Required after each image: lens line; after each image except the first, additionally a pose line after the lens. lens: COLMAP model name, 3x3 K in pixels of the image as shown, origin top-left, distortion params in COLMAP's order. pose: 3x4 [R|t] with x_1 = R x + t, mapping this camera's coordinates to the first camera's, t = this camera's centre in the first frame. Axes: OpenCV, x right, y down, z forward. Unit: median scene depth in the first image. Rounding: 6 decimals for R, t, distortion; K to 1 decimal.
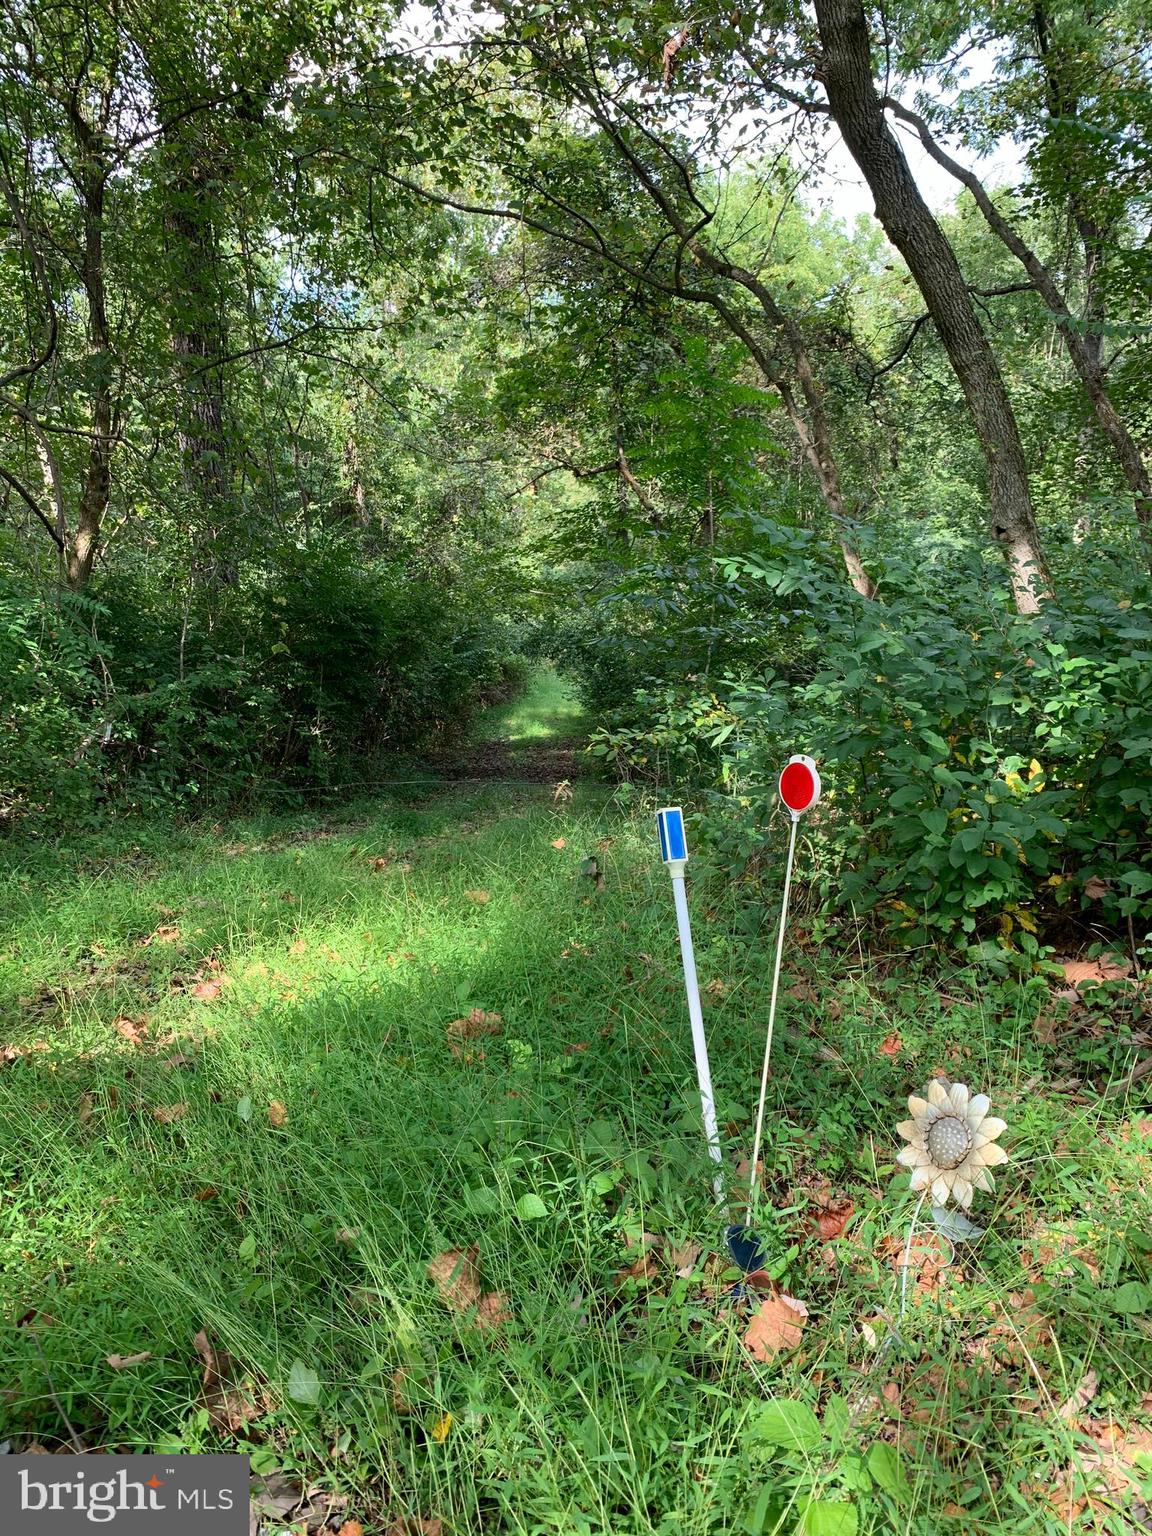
lens RADIAL K [[1154.0, 0, 576.0], [0, 1154.0, 768.0], [0, 0, 1]] dist [0.057526, 0.000985]
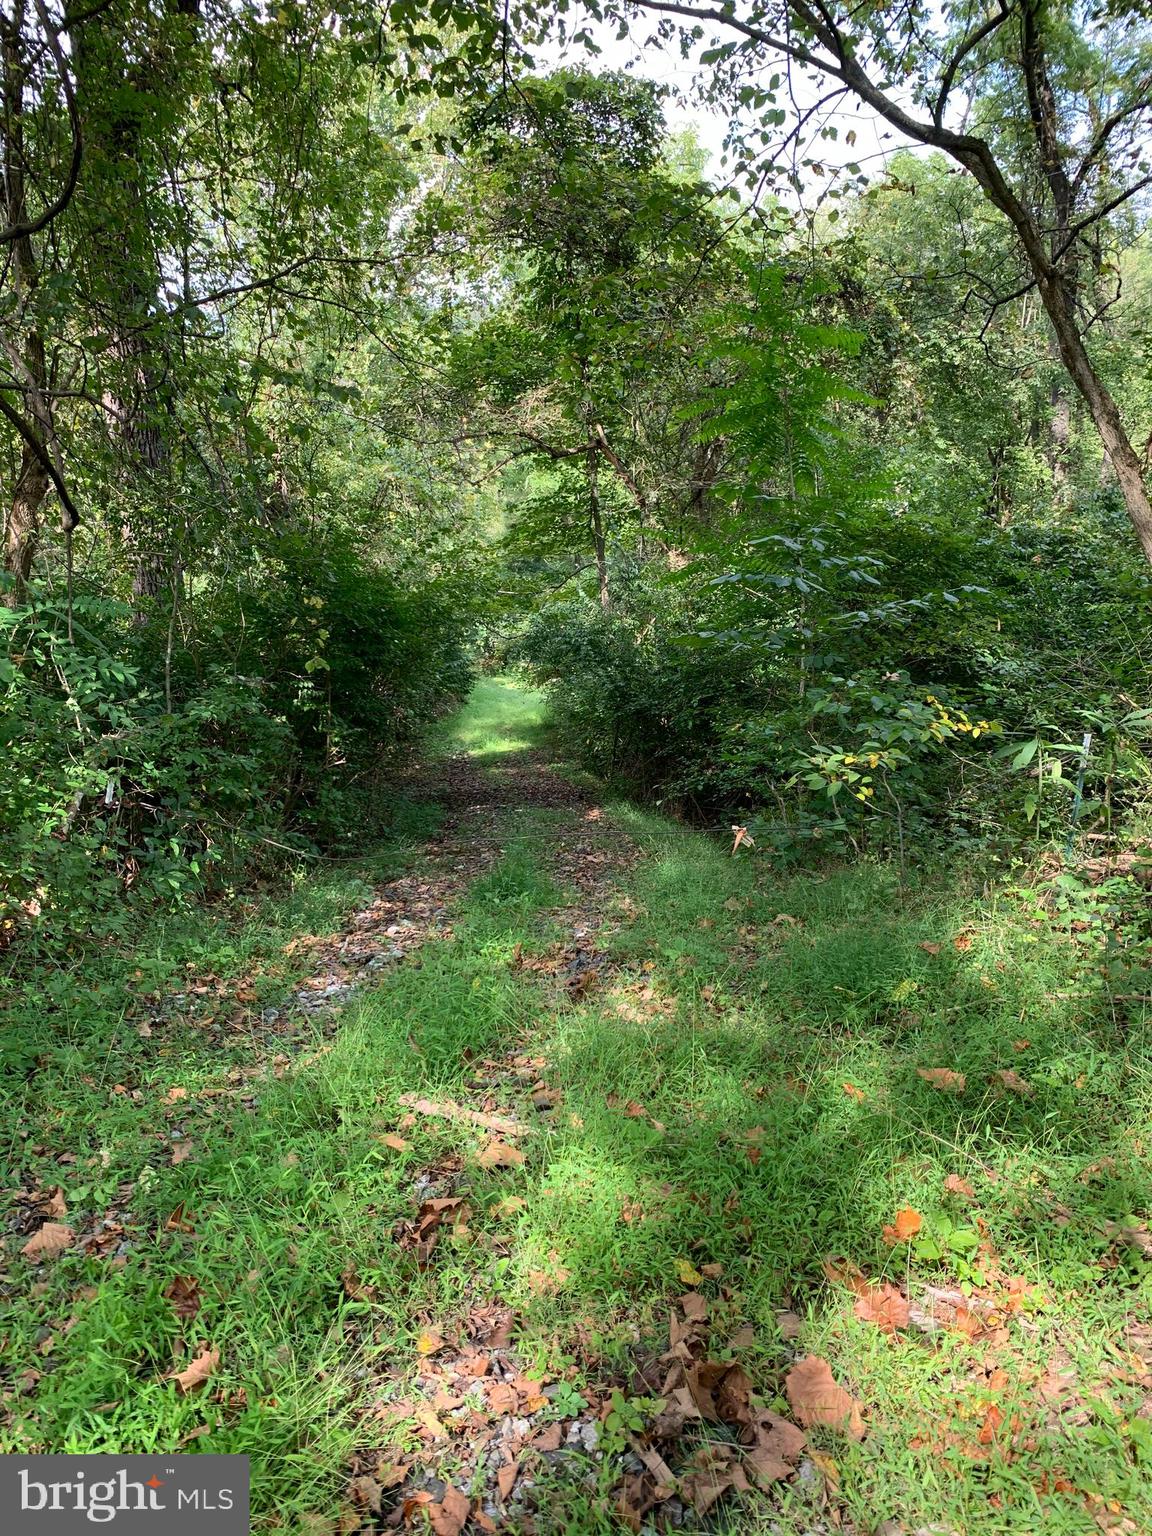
lens RADIAL K [[1167.4, 0, 553.3], [0, 1167.4, 768.7], [0, 0, 1]] dist [0.085659, -0.000215]
pose [[0.996382, -0.051649, 0.067499, -0.090573], [0.051935, 0.998647, -0.002479, -0.014227], [-0.067280, 0.005976, 0.997716, 0.129619]]
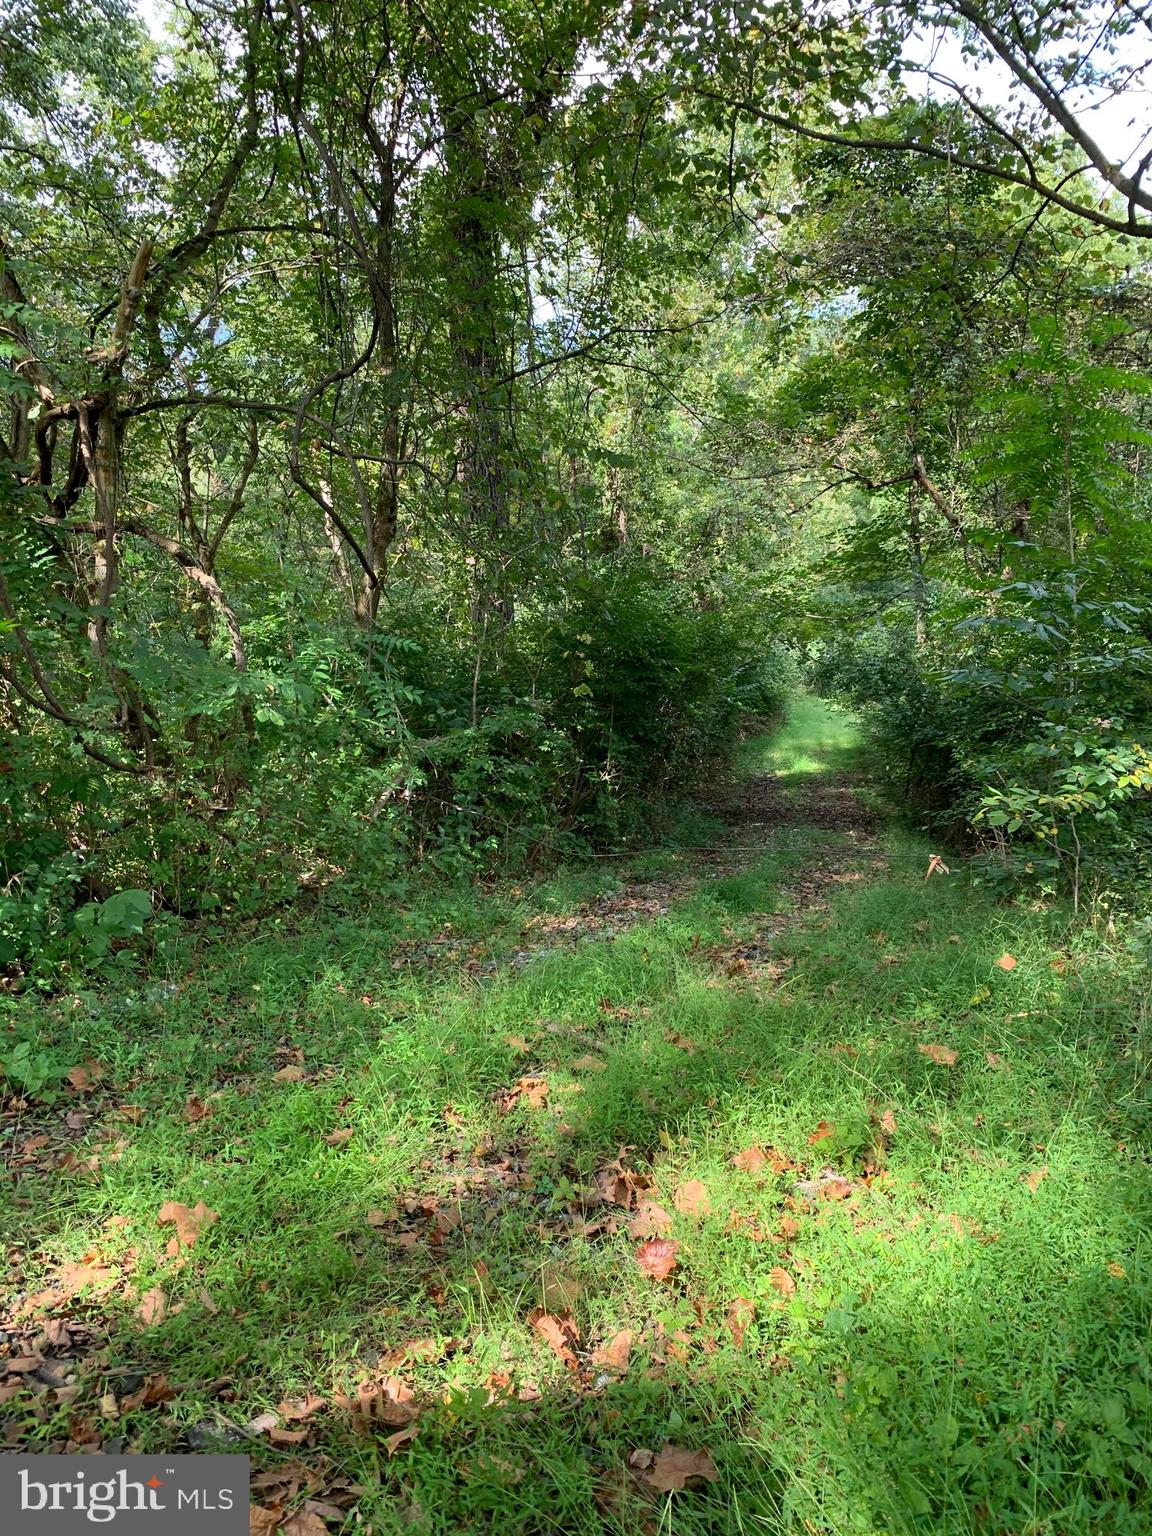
lens RADIAL K [[1162.0, 0, 576.0], [0, 1162.0, 768.0], [0, 0, 1]] dist [0.178671, -0.003088]
pose [[0.979726, 0.007344, -0.200206, -0.046046], [-0.011874, 0.999700, -0.021436, -0.013512], [0.199989, 0.023378, 0.979519, 0.066556]]
